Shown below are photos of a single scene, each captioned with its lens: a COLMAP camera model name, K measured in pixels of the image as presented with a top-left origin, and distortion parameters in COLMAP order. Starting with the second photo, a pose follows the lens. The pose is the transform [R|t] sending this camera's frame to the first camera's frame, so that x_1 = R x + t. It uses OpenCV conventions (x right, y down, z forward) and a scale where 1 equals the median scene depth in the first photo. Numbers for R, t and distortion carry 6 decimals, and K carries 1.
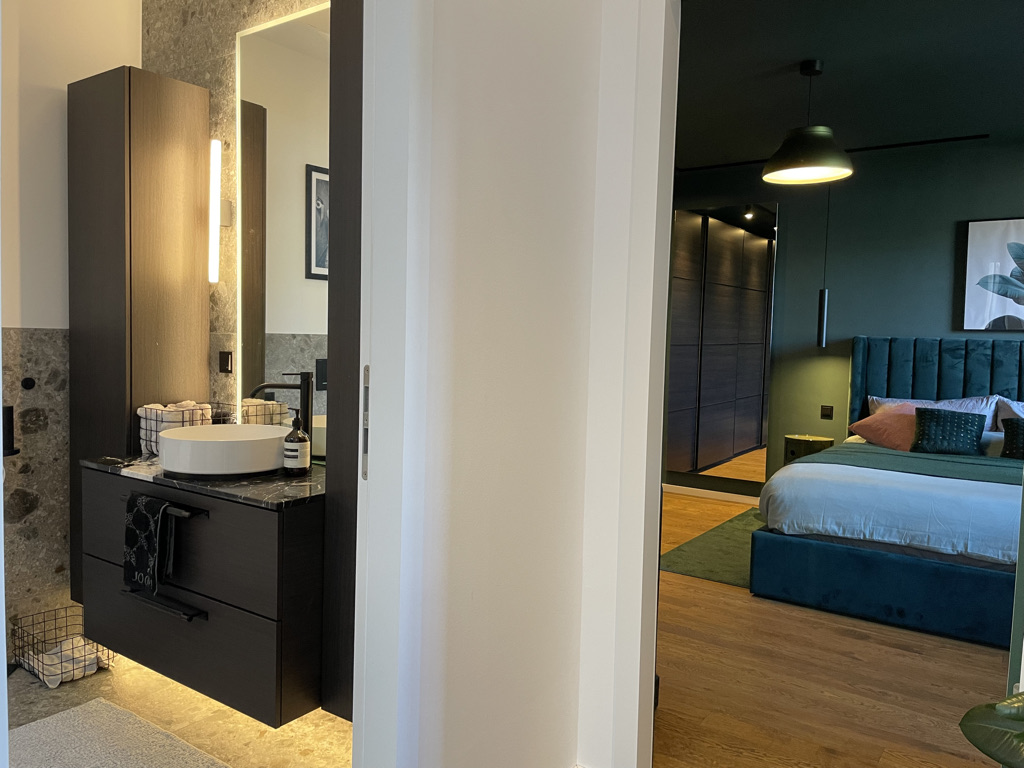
lens RADIAL K [[772.6, 0, 509.0], [0, 772.6, 380.5], [0, 0, 1]] dist [0.099379, -0.137840]
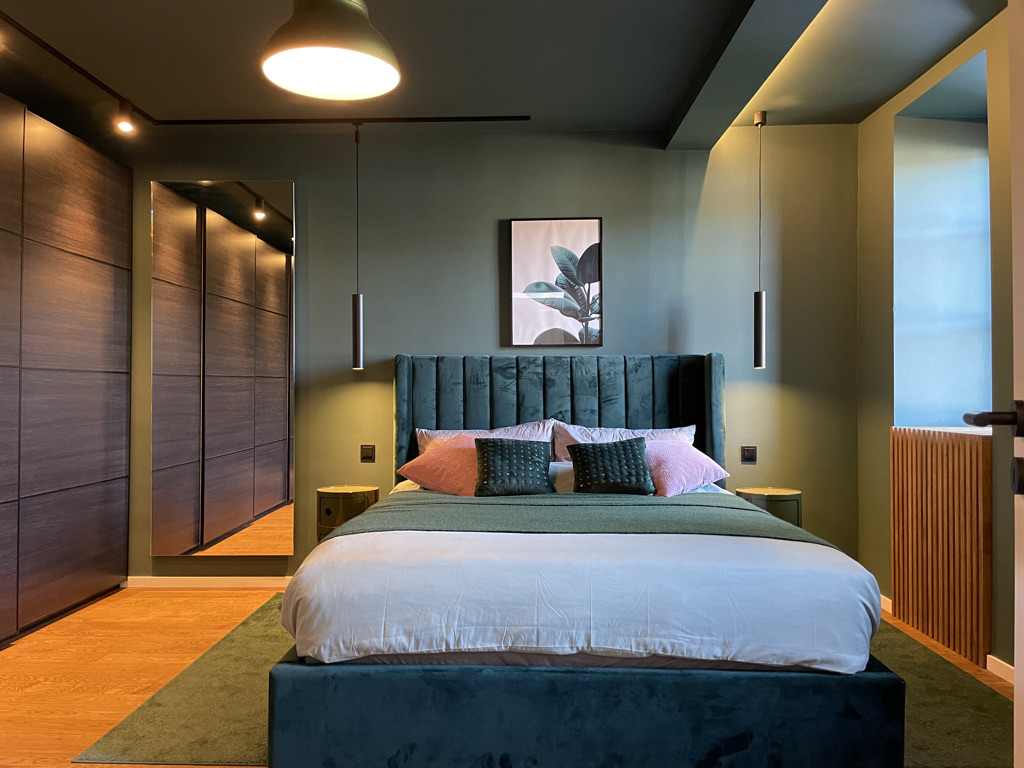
lens RADIAL K [[772.6, 0, 509.0], [0, 772.6, 380.5], [0, 0, 1]] dist [0.099379, -0.137840]
pose [[0.830783, -0.018087, 0.556302, 0.107383], [0.053382, 0.997454, -0.047291, 0.013792], [-0.554030, 0.068985, 0.829633, 0.312976]]
